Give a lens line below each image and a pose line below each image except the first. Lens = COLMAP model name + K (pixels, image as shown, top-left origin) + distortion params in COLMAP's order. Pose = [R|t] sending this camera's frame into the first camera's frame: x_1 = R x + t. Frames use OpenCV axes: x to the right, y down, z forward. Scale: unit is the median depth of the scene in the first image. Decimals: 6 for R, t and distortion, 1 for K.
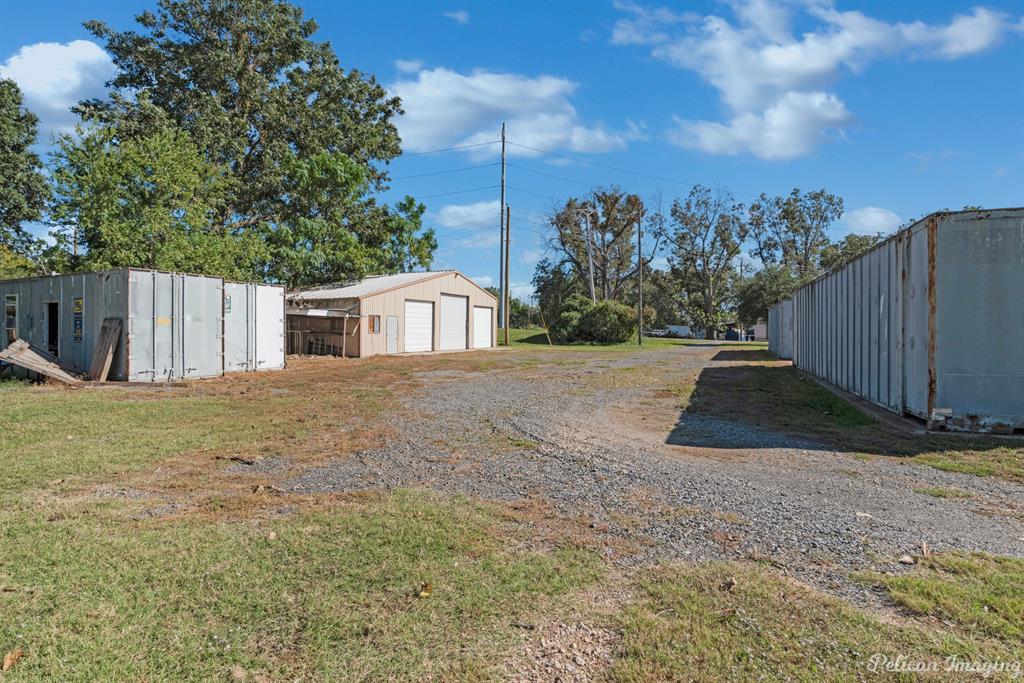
lens RADIAL K [[524.5, 0, 512.0], [0, 524.5, 341.5], [0, 0, 1]] dist [-0.041747, 0.008248]
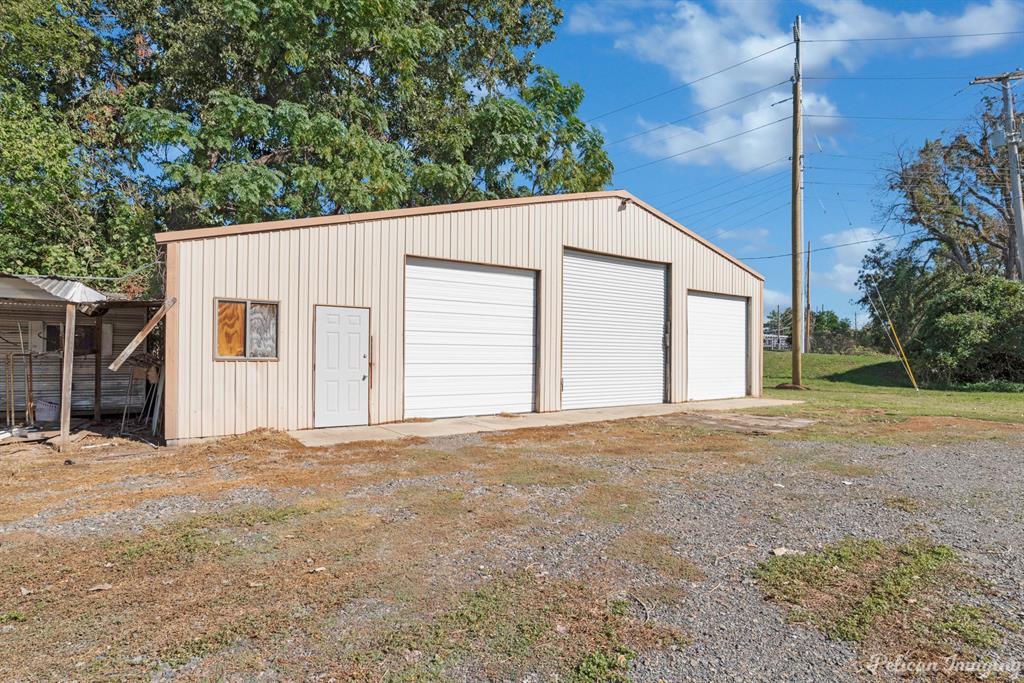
lens RADIAL K [[524.5, 0, 512.0], [0, 524.5, 341.5], [0, 0, 1]] dist [-0.041747, 0.008248]
pose [[0.852732, -0.007860, -0.522290, 0.015745], [-0.016333, 0.998997, -0.041701, -0.011547], [0.522093, 0.044090, 0.851748, 0.565324]]
